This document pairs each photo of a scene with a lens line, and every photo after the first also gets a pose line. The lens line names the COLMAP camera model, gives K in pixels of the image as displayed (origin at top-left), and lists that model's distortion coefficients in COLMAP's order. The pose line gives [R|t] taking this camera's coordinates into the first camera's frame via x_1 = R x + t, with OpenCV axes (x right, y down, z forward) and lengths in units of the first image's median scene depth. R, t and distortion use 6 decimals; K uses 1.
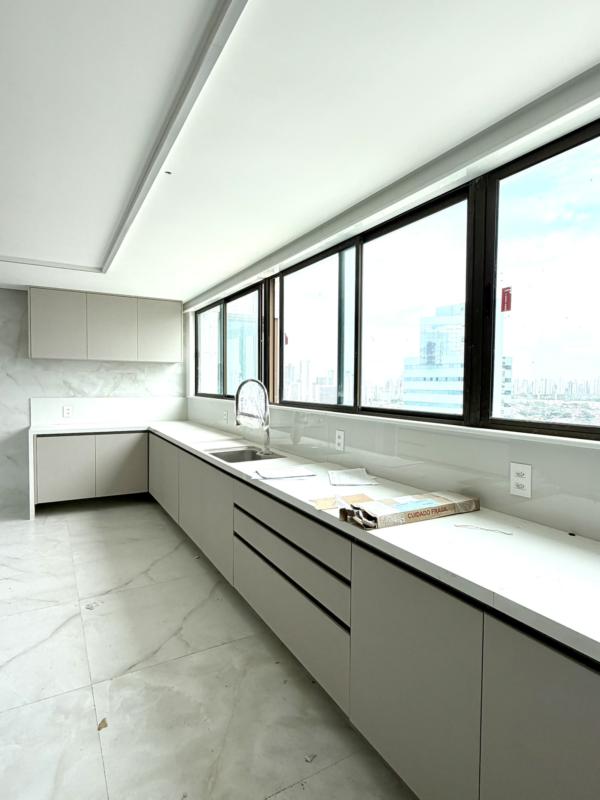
lens RADIAL K [[443.8, 0, 295.1], [0, 443.8, 403.2], [0, 0, 1]] dist [-0.000350, 0.002250]
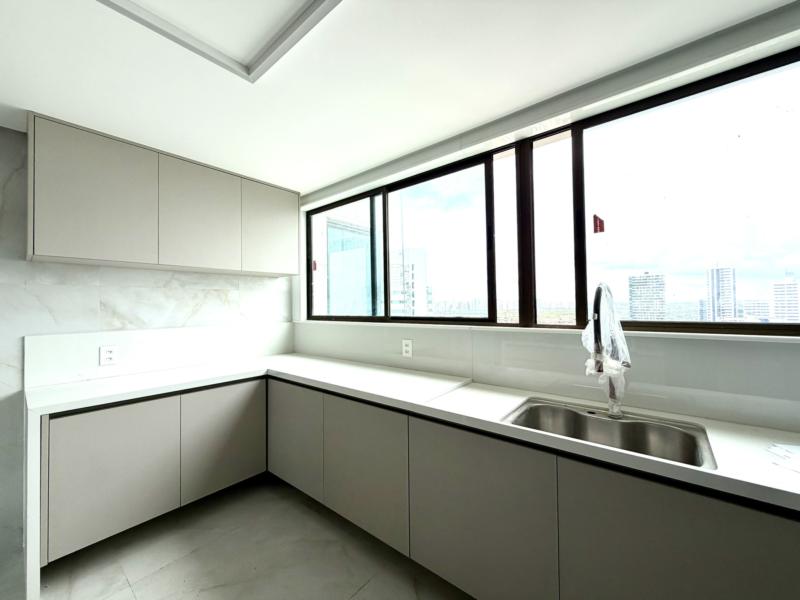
lens RADIAL K [[319.0, 0, 393.0], [0, 319.0, 300.7], [0, 0, 1]] dist [-0.000318, 0.000370]
pose [[0.931162, -0.016476, 0.364232, -0.353405], [0.039359, 0.997683, -0.055492, -0.015896], [-0.362474, 0.066008, 0.929653, 0.527961]]
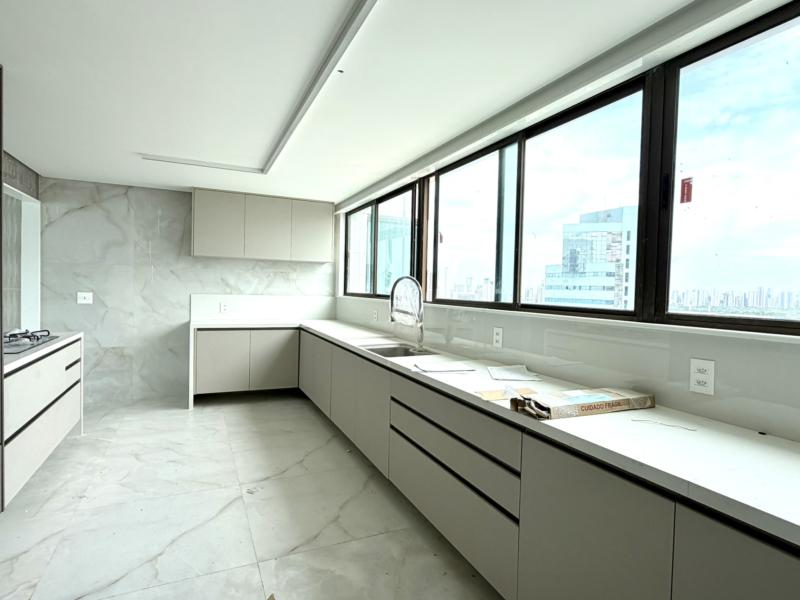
lens RADIAL K [[443.8, 0, 393.3], [0, 443.8, 303.8], [0, 0, 1]] dist [-0.000350, 0.002250]
pose [[0.995982, 0.019976, -0.087299, -0.028402], [-0.021090, 0.999707, -0.011853, 0.015270], [0.087036, 0.013646, 0.996112, -0.006733]]
